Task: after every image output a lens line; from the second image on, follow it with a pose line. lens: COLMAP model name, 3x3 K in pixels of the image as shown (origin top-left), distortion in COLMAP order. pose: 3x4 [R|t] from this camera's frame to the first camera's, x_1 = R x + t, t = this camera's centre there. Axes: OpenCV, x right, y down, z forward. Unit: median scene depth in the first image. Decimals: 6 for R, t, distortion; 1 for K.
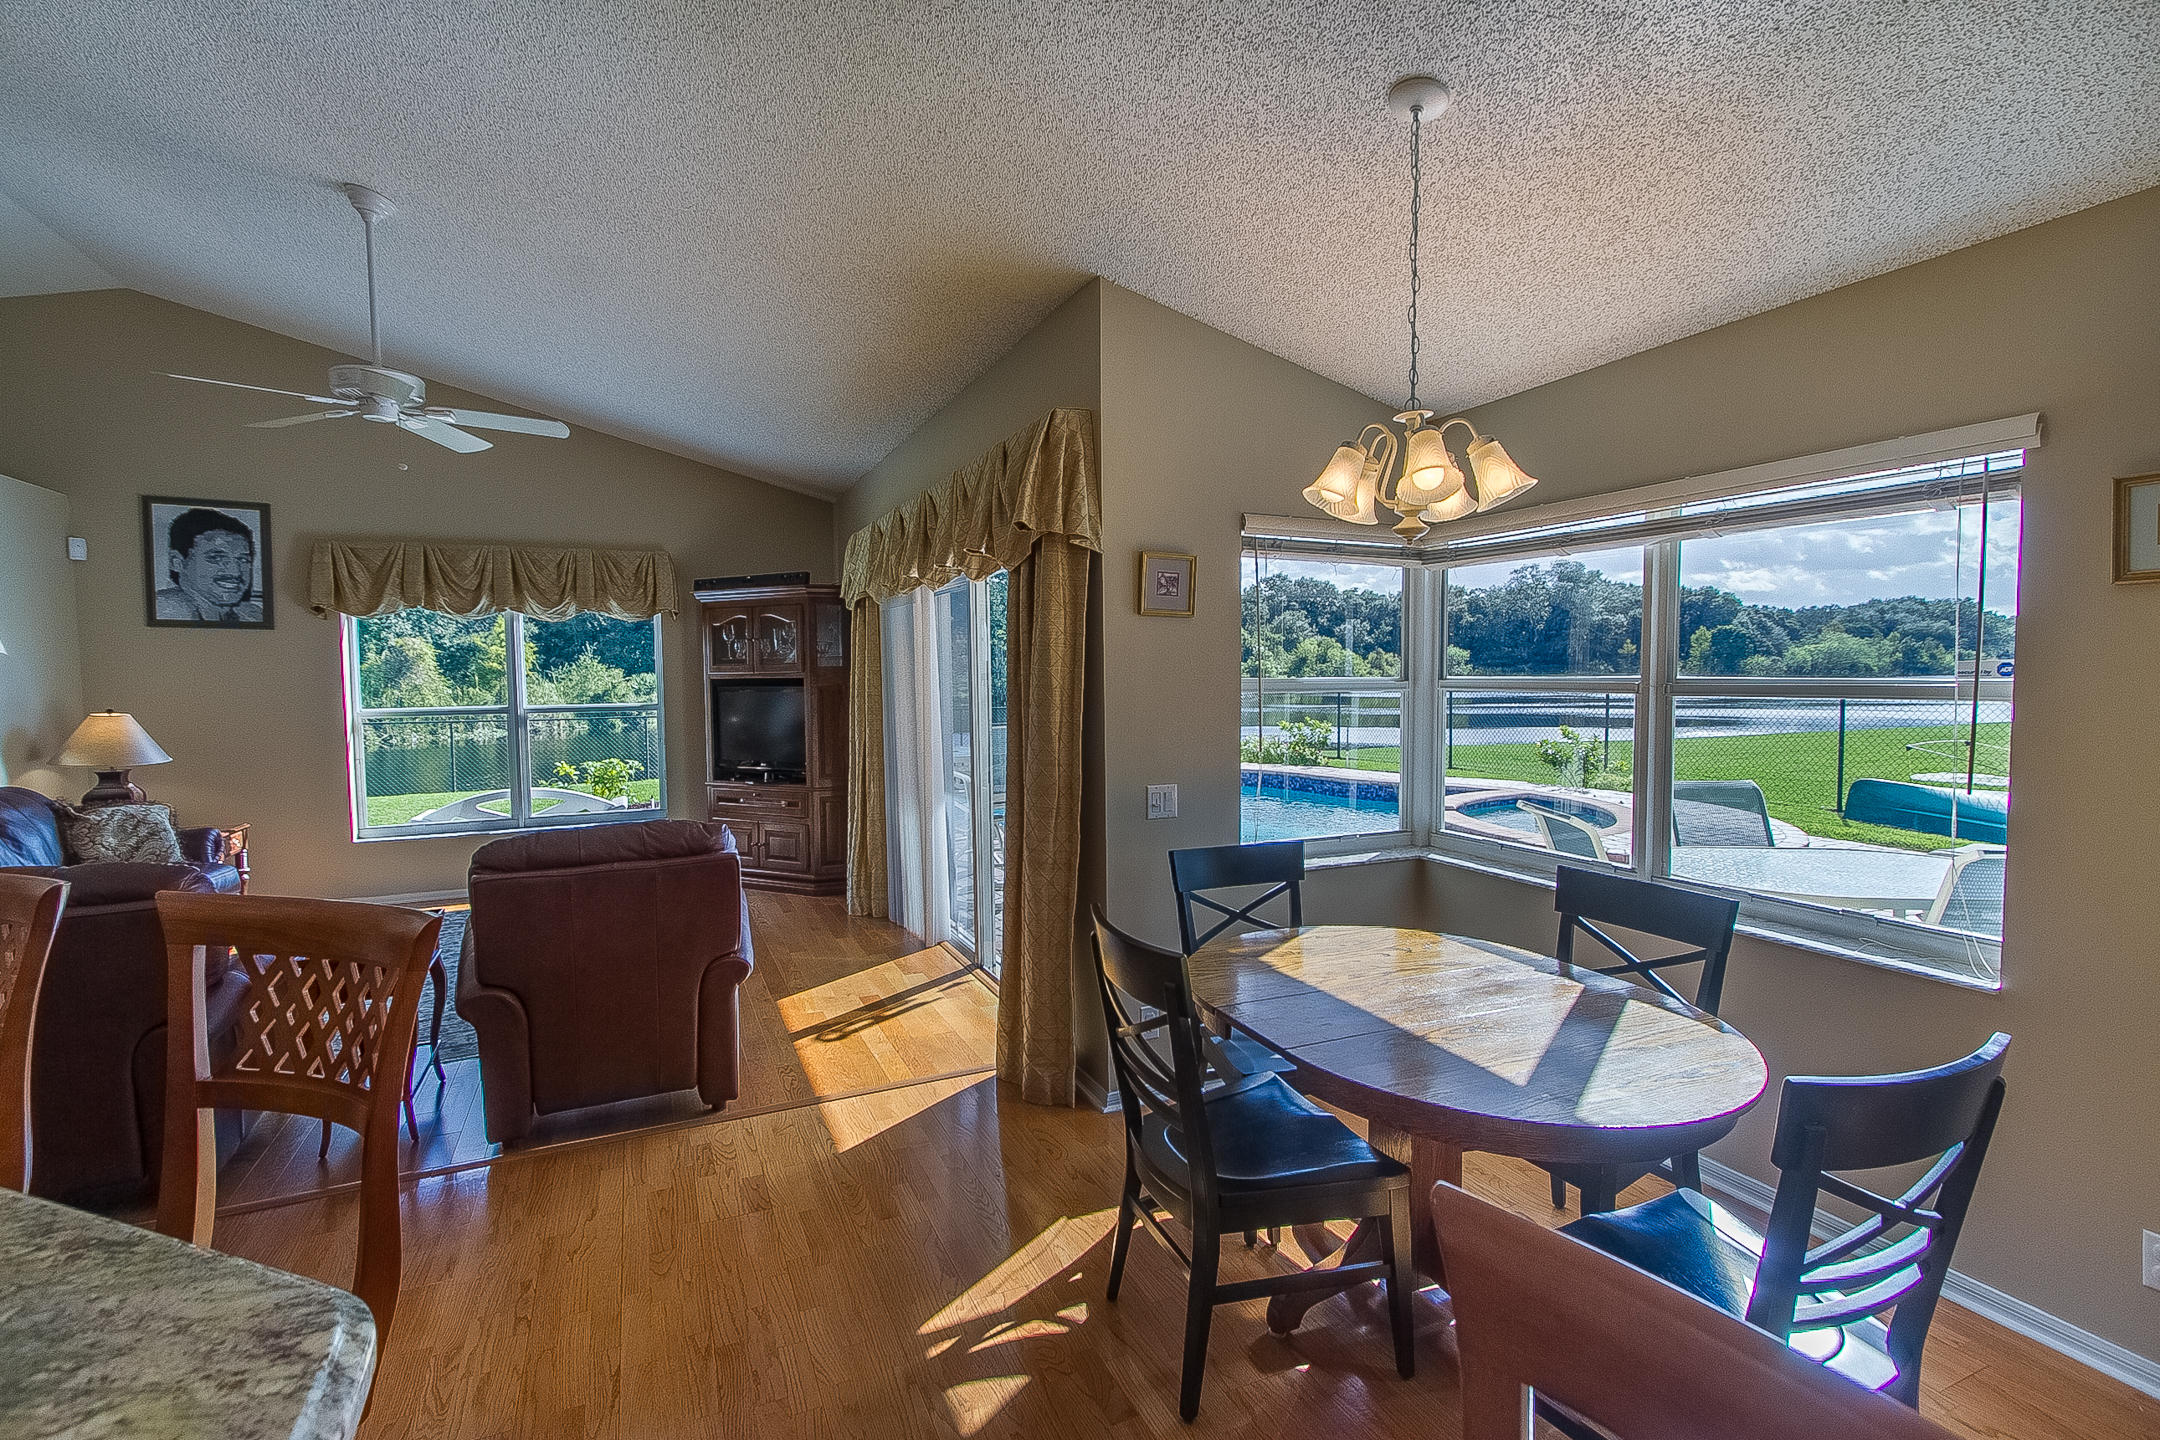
lens RADIAL K [[980.0, 0, 1071.9], [0, 980.0, 723.3], [0, 0, 1]] dist [0.005119, -0.000335]
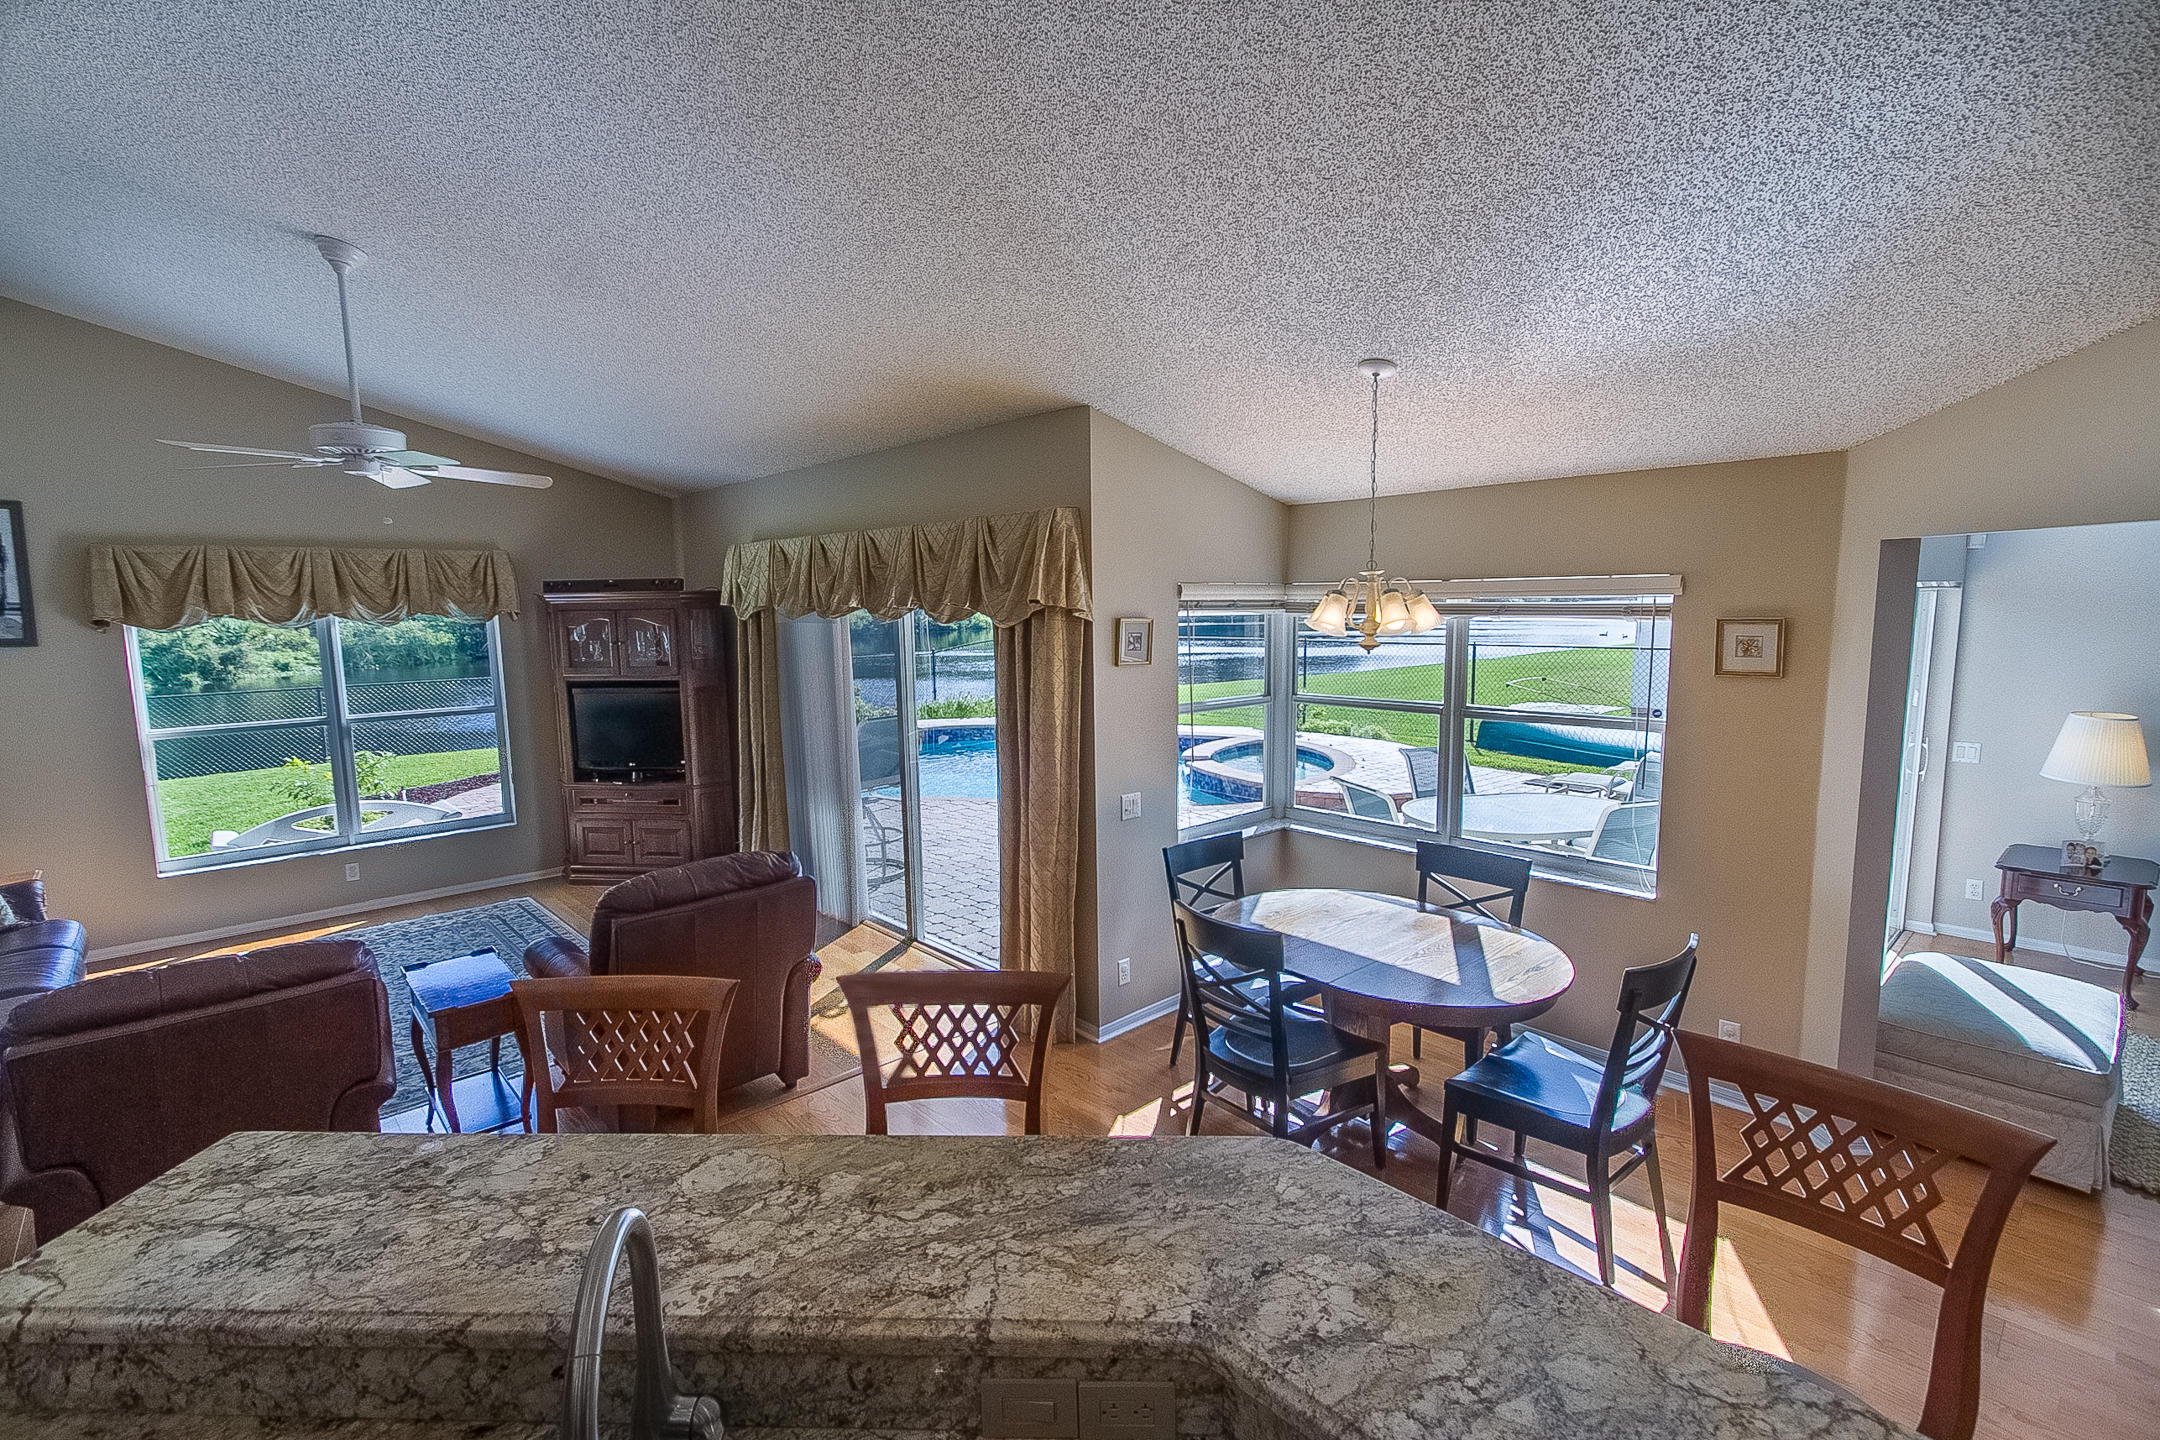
lens RADIAL K [[986.6, 0, 1070.8], [0, 986.6, 718.3], [0, 0, 1]] dist [0.005675, 0.000758]
pose [[0.951547, -0.041567, 0.304680, -0.324007], [0.022426, 0.997564, 0.066058, -0.107496], [-0.306683, -0.056024, 0.950161, -0.192460]]
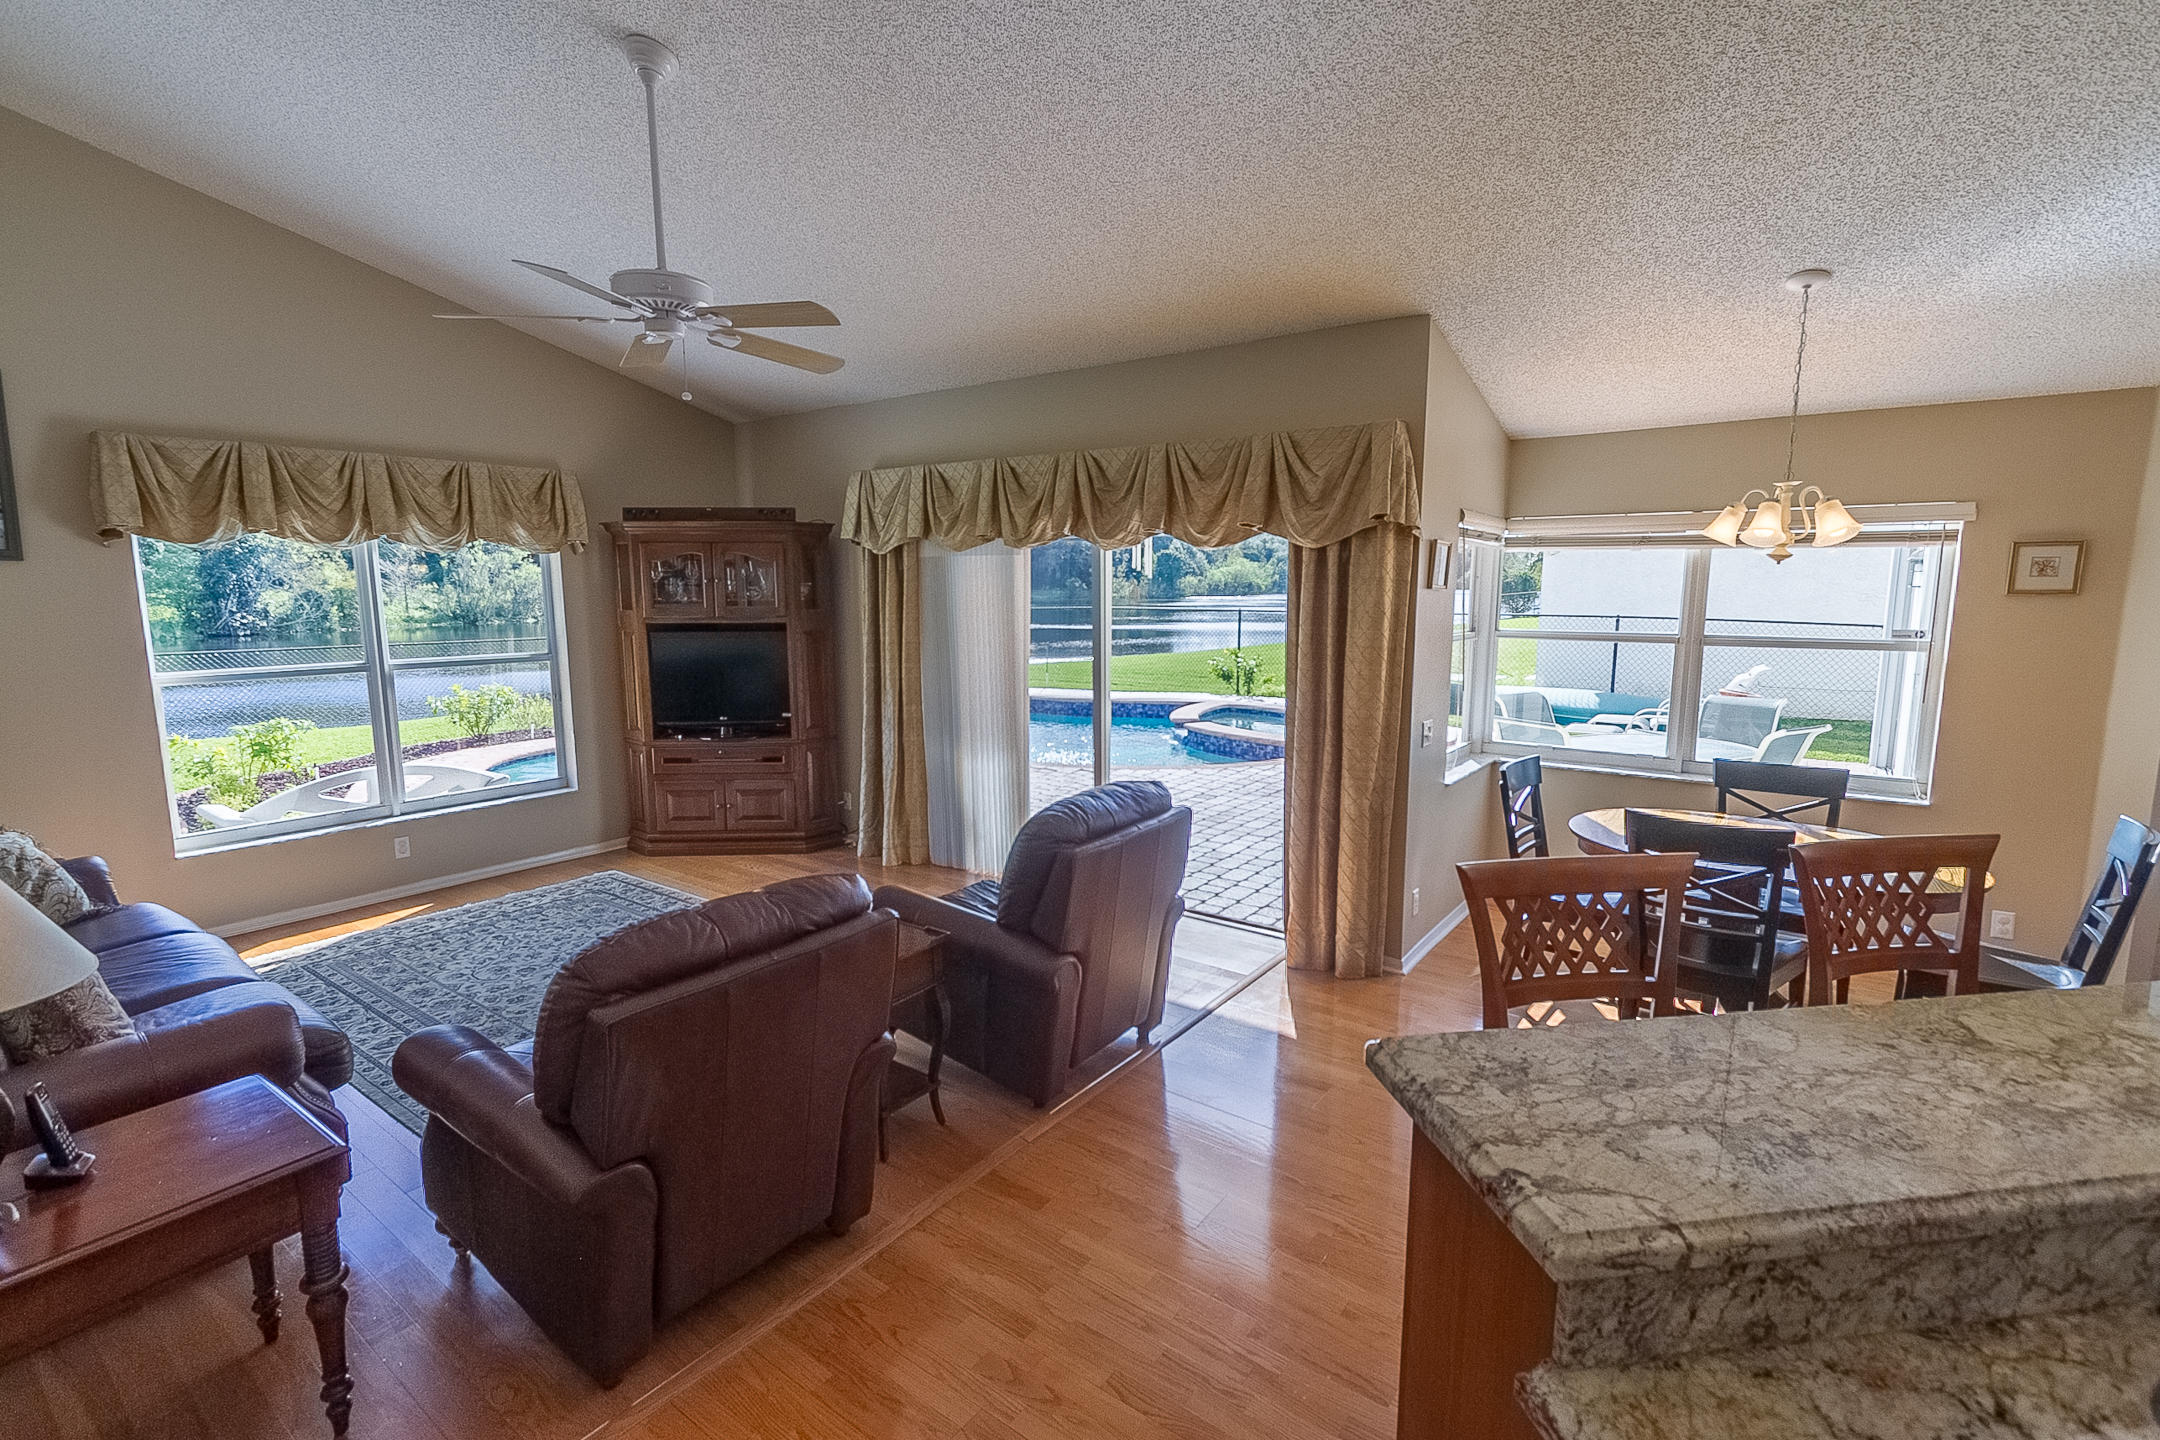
lens RADIAL K [[986.7, 0, 1079.0], [0, 986.7, 716.8], [0, 0, 1]] dist [0.005898, -0.001277]
pose [[0.873262, -0.056994, 0.483907, -0.796038], [0.018528, 0.996301, 0.083907, -0.050498], [-0.486899, -0.064307, 0.871088, 0.075815]]
